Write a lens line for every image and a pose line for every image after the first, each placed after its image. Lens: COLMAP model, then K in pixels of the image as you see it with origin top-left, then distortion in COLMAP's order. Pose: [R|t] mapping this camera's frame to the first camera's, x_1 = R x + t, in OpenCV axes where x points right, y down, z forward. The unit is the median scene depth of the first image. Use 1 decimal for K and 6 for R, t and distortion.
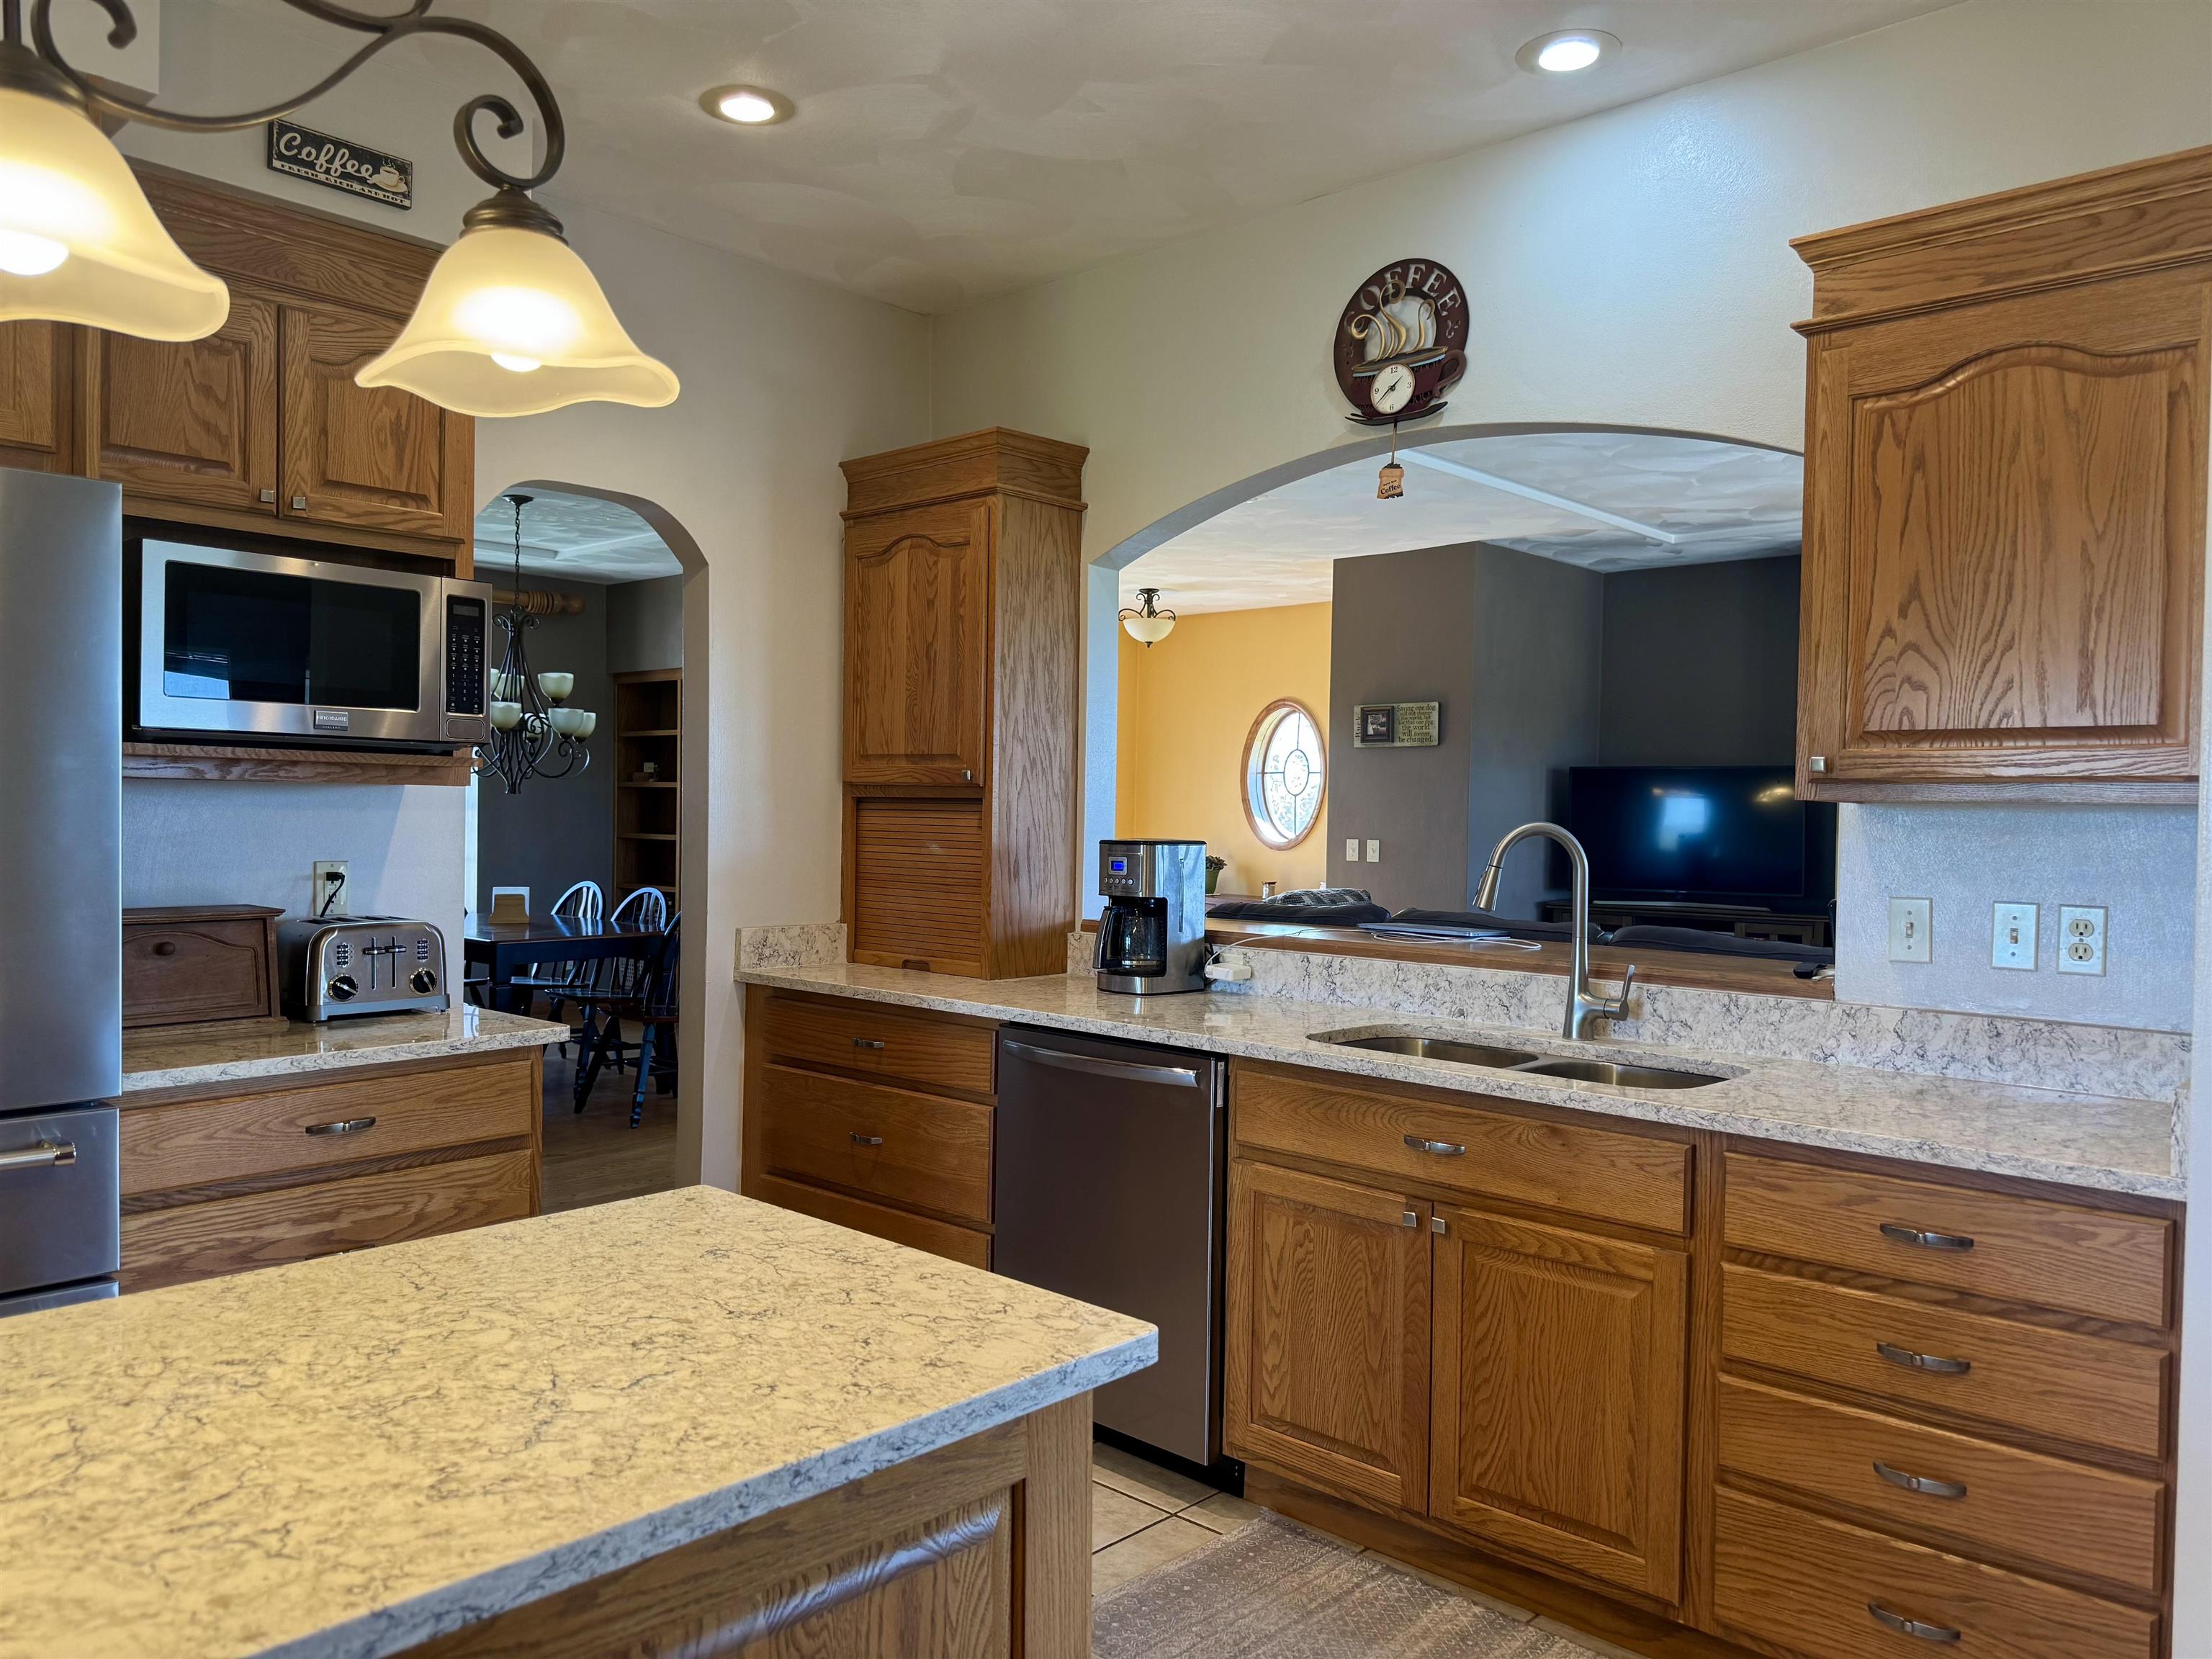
lens RADIAL K [[1567.9, 0, 1099.5], [0, 1567.9, 838.2], [0, 0, 1]] dist [0.029354, -0.028773]
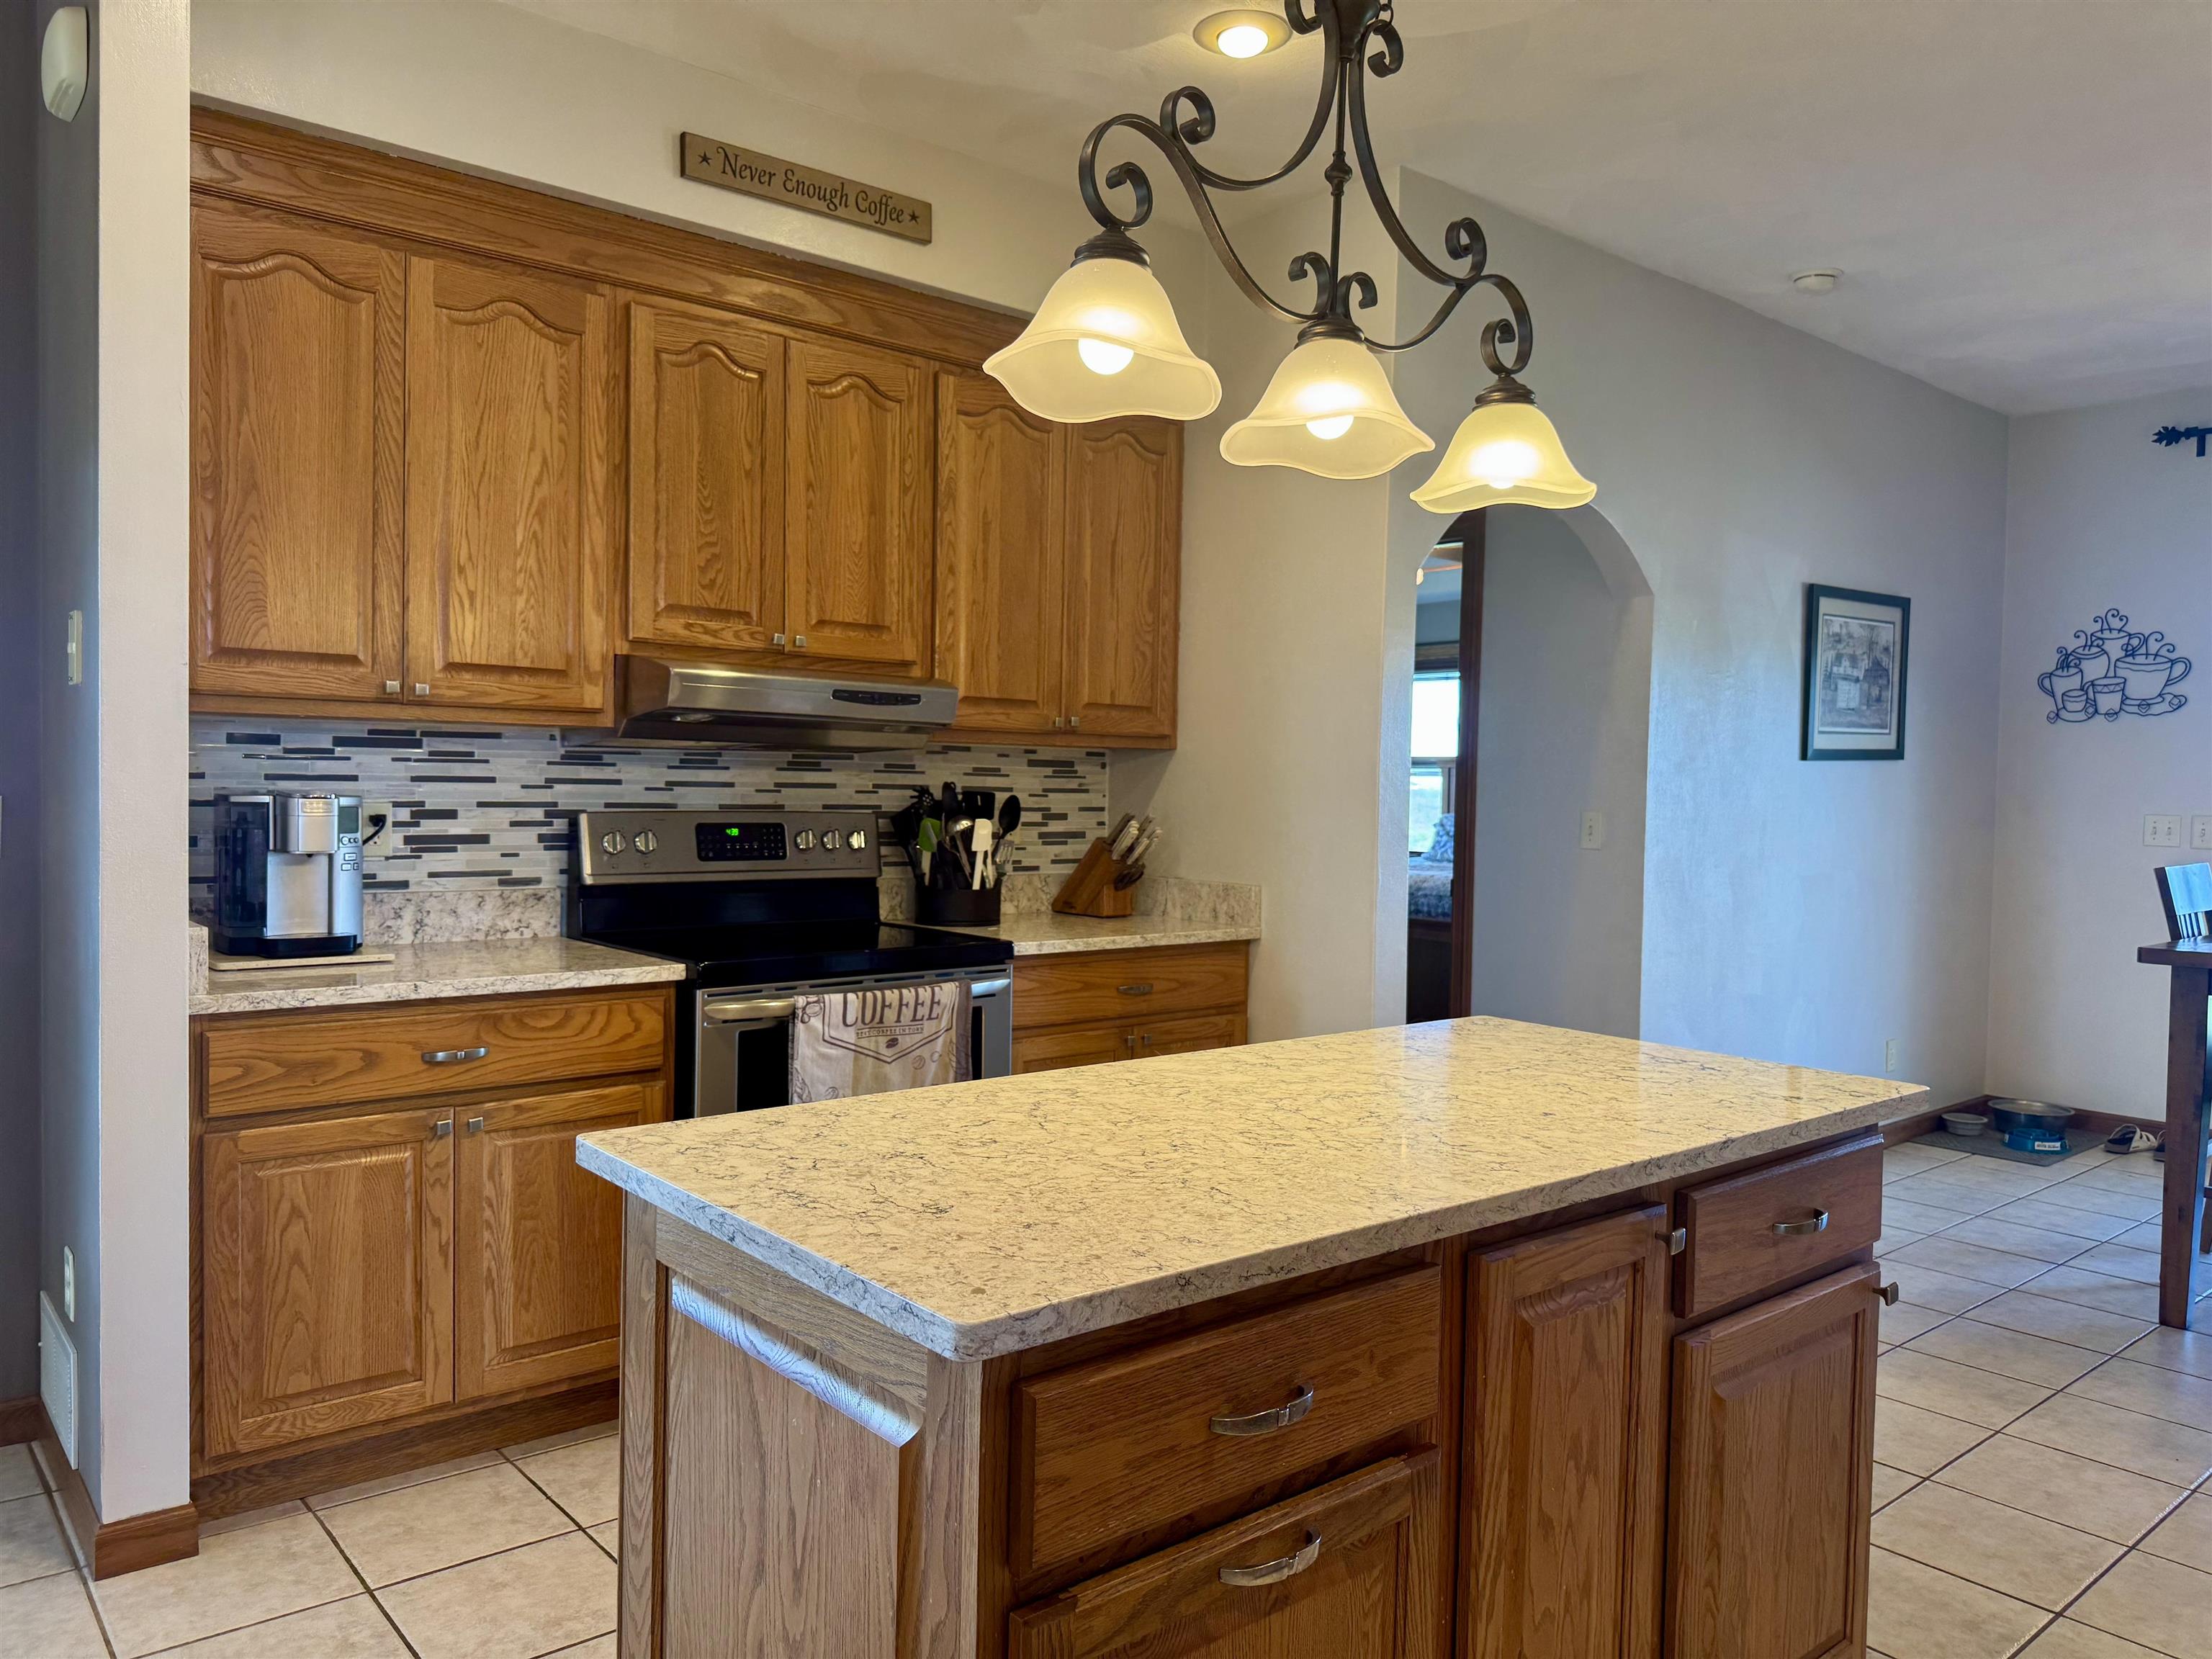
lens RADIAL K [[1567.9, 0, 1111.7], [0, 1567.9, 841.5], [0, 0, 1]] dist [0.029354, -0.028773]
pose [[-0.993187, -0.035578, 0.110967, -0.450939], [-0.028249, 0.997358, 0.066931, -0.009032], [-0.113055, 0.063340, -0.991568, 1.932022]]
